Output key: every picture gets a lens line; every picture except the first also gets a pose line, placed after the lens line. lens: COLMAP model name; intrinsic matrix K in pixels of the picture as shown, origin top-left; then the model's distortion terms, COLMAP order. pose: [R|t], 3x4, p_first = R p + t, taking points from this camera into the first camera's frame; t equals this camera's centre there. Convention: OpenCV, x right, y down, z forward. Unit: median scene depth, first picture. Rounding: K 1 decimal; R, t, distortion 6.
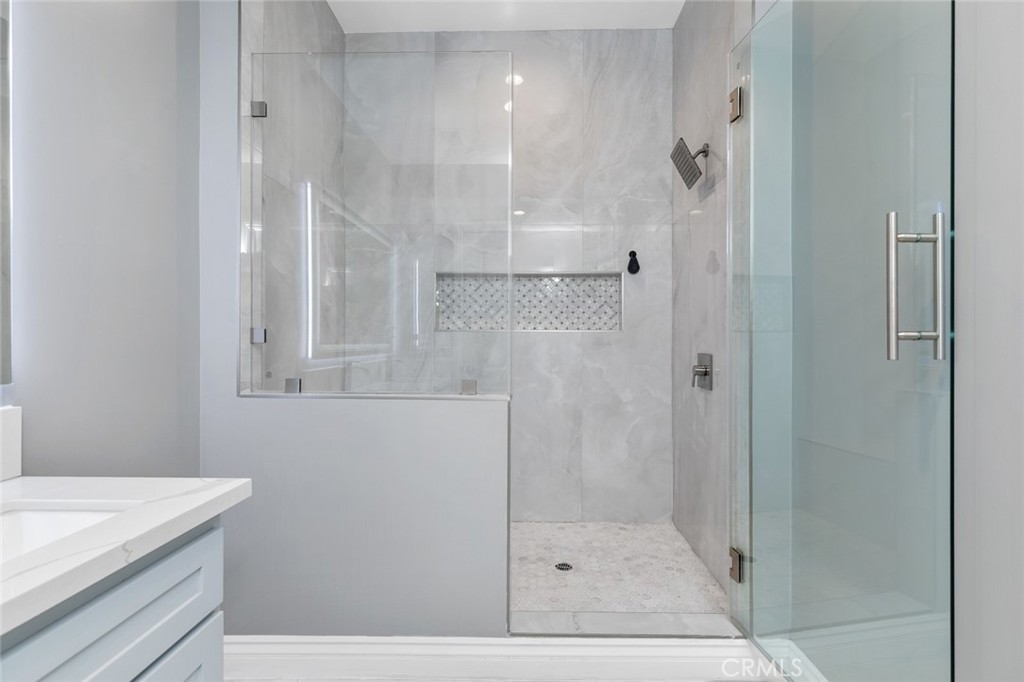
lens RADIAL K [[510.1, 0, 512.0], [0, 510.1, 341.0], [0, 0, 1]] dist [0.000006, -0.000021]
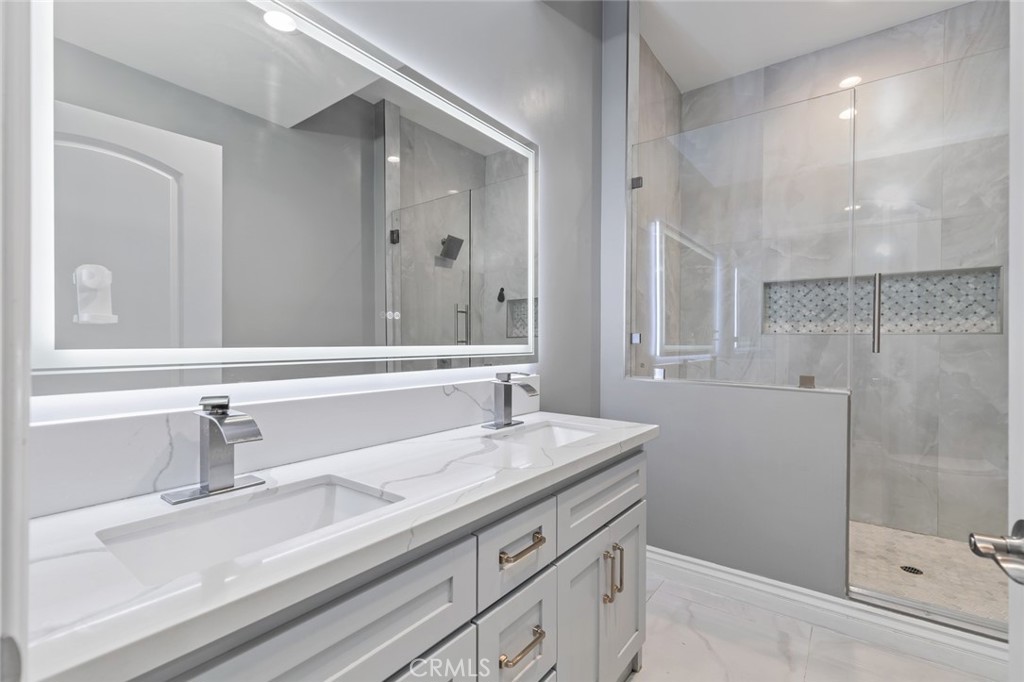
lens RADIAL K [[459.5, 0, 514.7], [0, 459.5, 343.0], [0, 0, 1]] dist [0.000358, 0.000782]
pose [[0.816270, 0.005679, -0.577643, -0.011311], [-0.005593, 0.999983, 0.001927, 0.000855], [0.577643, 0.001658, 0.816287, -0.139737]]
